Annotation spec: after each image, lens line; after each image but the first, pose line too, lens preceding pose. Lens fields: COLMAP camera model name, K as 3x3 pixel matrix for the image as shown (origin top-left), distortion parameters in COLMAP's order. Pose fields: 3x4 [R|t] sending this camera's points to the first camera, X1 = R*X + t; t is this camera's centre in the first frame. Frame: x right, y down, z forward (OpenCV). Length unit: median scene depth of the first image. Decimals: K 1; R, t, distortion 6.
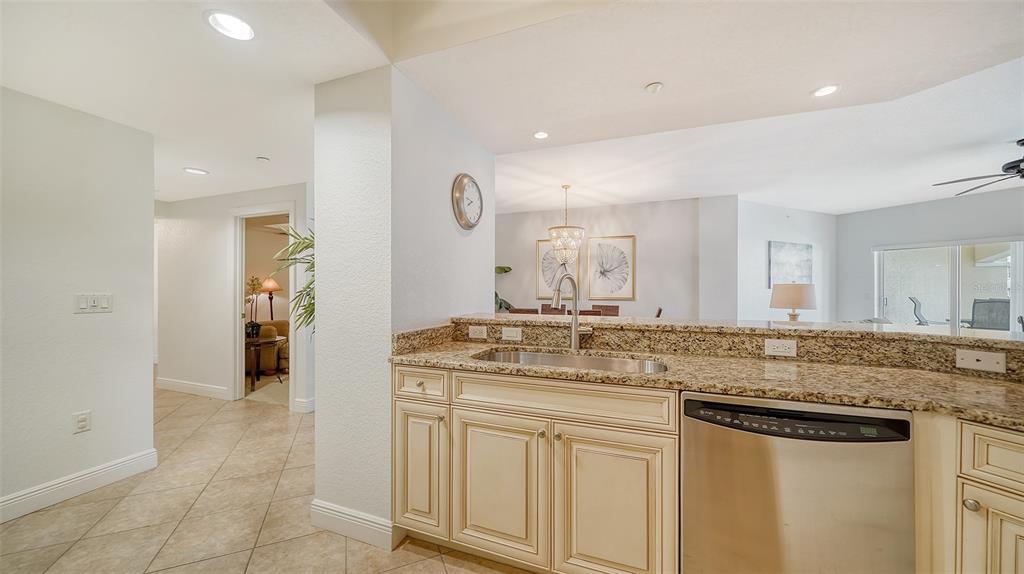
lens RADIAL K [[360.7, 0, 506.0], [0, 360.7, 292.5], [0, 0, 1]] dist [-0.009034, -0.000355]
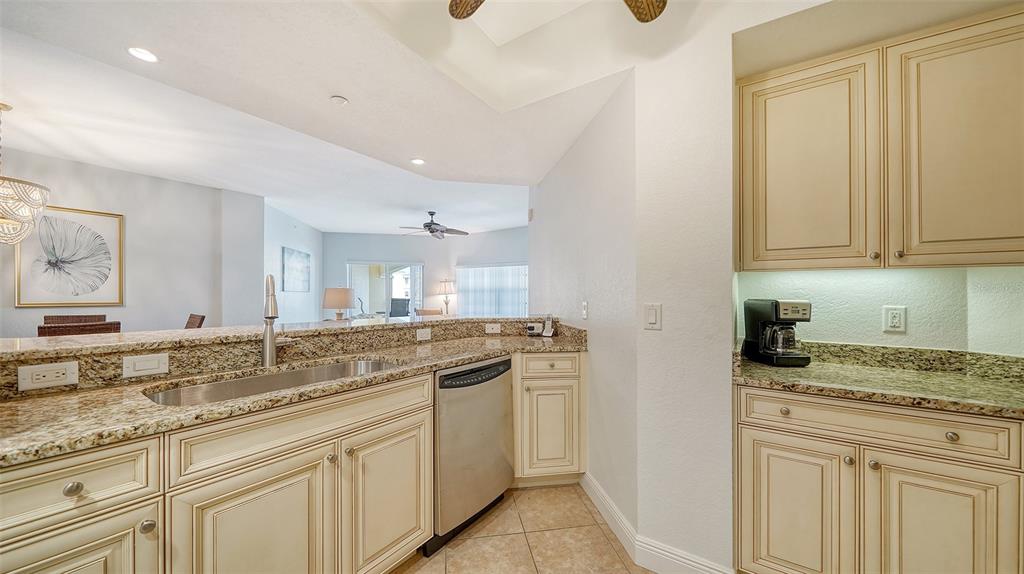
lens RADIAL K [[360.7, 0, 515.8], [0, 360.7, 289.4], [0, 0, 1]] dist [-0.009034, -0.000355]
pose [[0.225785, 0.012700, 0.974094, -0.498063], [-0.000318, 0.999916, -0.012963, -0.008640], [-0.974177, 0.002618, 0.225771, 0.269883]]
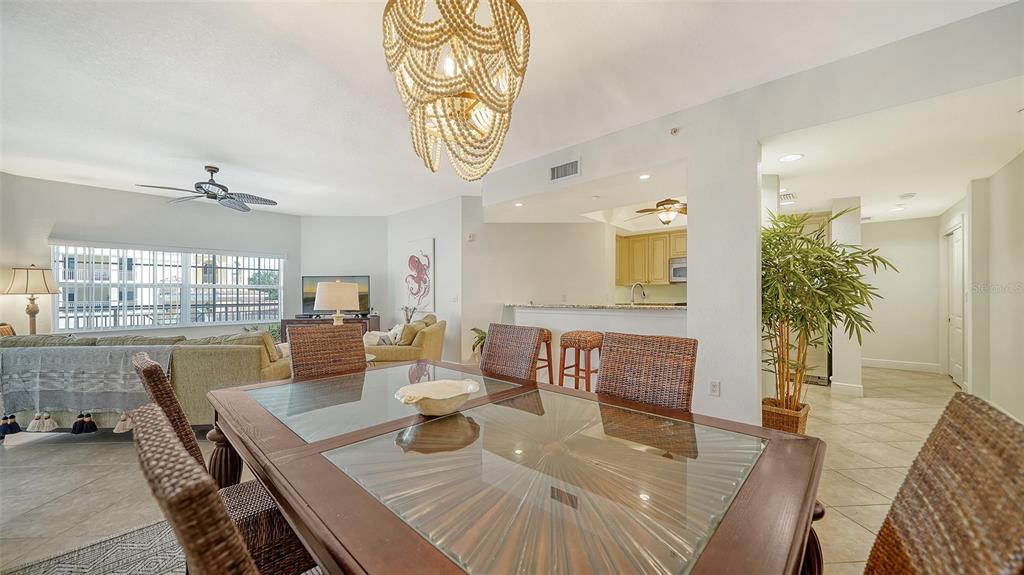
lens RADIAL K [[360.7, 0, 507.4], [0, 360.7, 292.1], [0, 0, 1]] dist [-0.009034, -0.000355]
pose [[-0.926306, 0.006935, 0.376708, 0.124582], [0.006651, 0.999976, -0.002057, 0.006762], [-0.376713, 0.000600, -0.926330, 3.241026]]
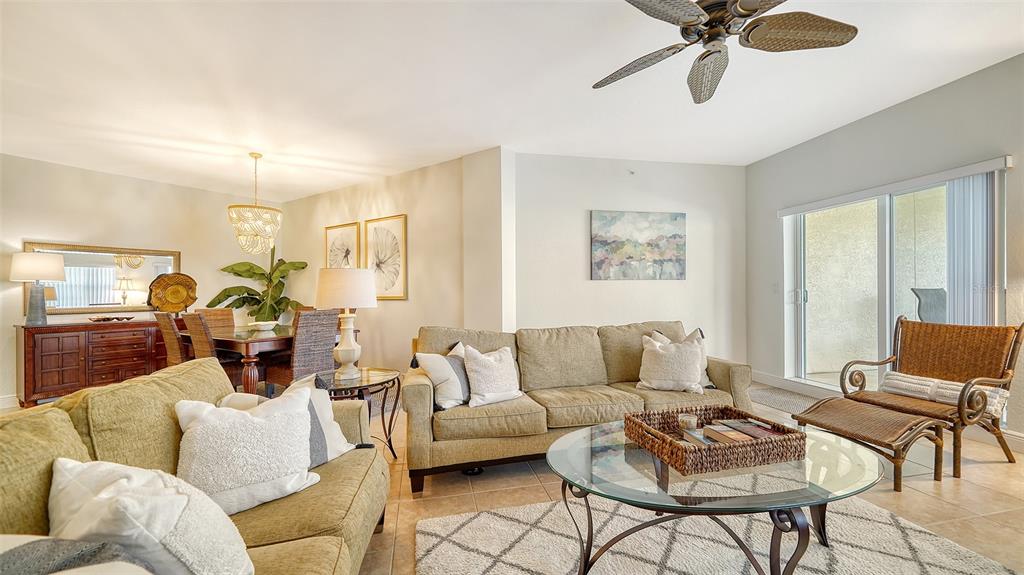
lens RADIAL K [[390.9, 0, 500.3], [0, 390.9, 304.0], [0, 0, 1]] dist [0.003819, 0.000255]
pose [[0.974560, -0.010261, -0.223890, 2.393461], [0.014308, 0.999762, 0.016464, 0.068322], [0.223668, -0.019248, 0.974475, 0.748815]]
